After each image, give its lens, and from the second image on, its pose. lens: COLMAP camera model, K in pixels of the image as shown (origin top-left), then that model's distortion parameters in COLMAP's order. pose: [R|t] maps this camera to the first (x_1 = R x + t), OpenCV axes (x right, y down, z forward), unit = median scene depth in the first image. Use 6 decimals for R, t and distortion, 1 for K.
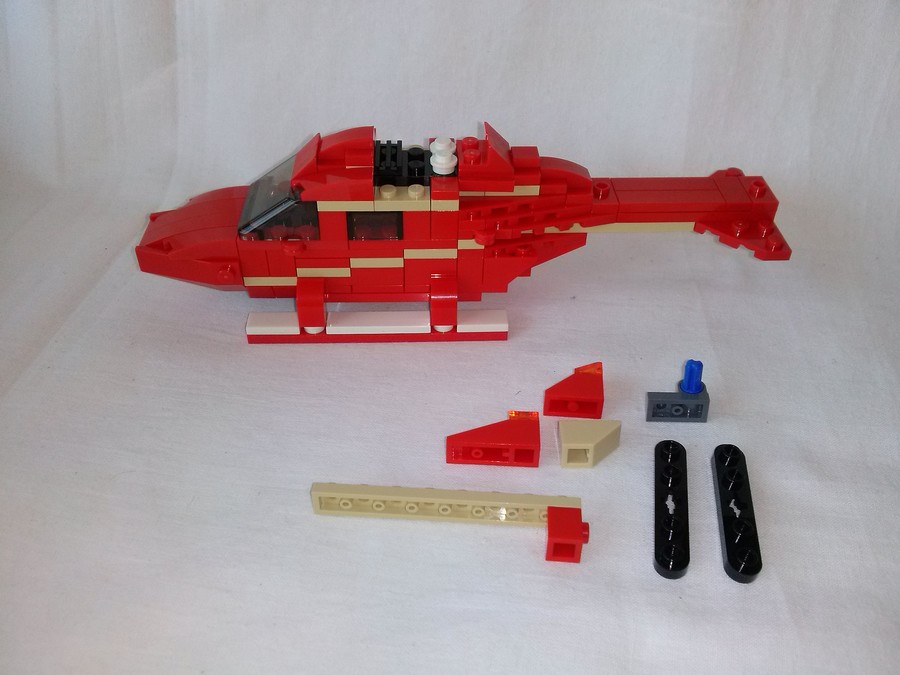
lens RADIAL K [[798.5, 0, 450.0], [0, 798.5, 337.5], [0, 0, 1]] dist [0.073890, -0.252884]
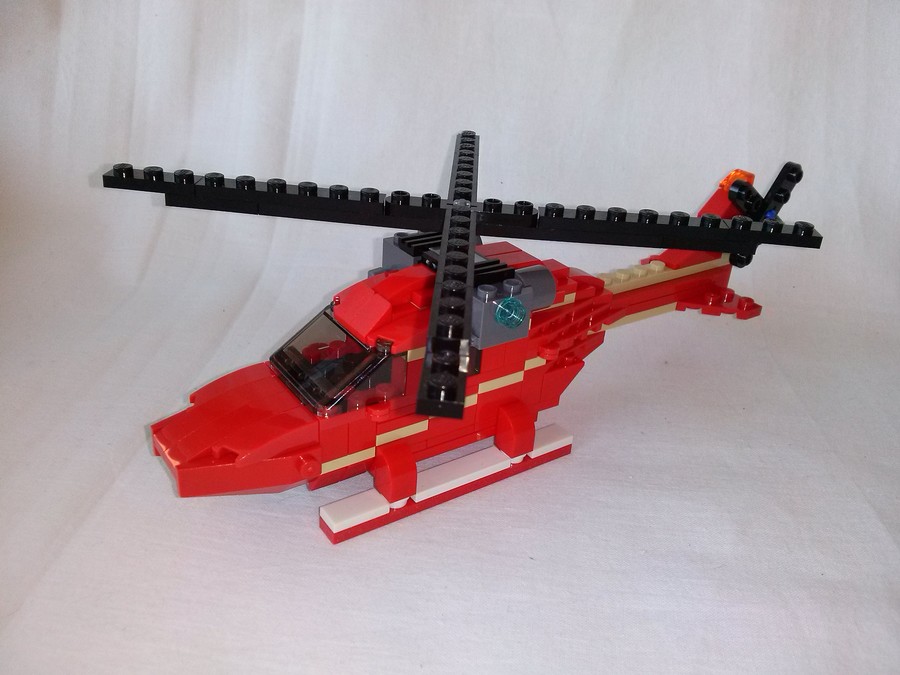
lens RADIAL K [[798.5, 0, 450.0], [0, 798.5, 337.5], [0, 0, 1]] dist [0.073890, -0.252884]
pose [[0.841607, -0.204885, 0.499719, -0.535815], [0.297450, 0.948118, -0.112226, -0.067361], [-0.450799, 0.243092, 0.858887, 0.206111]]
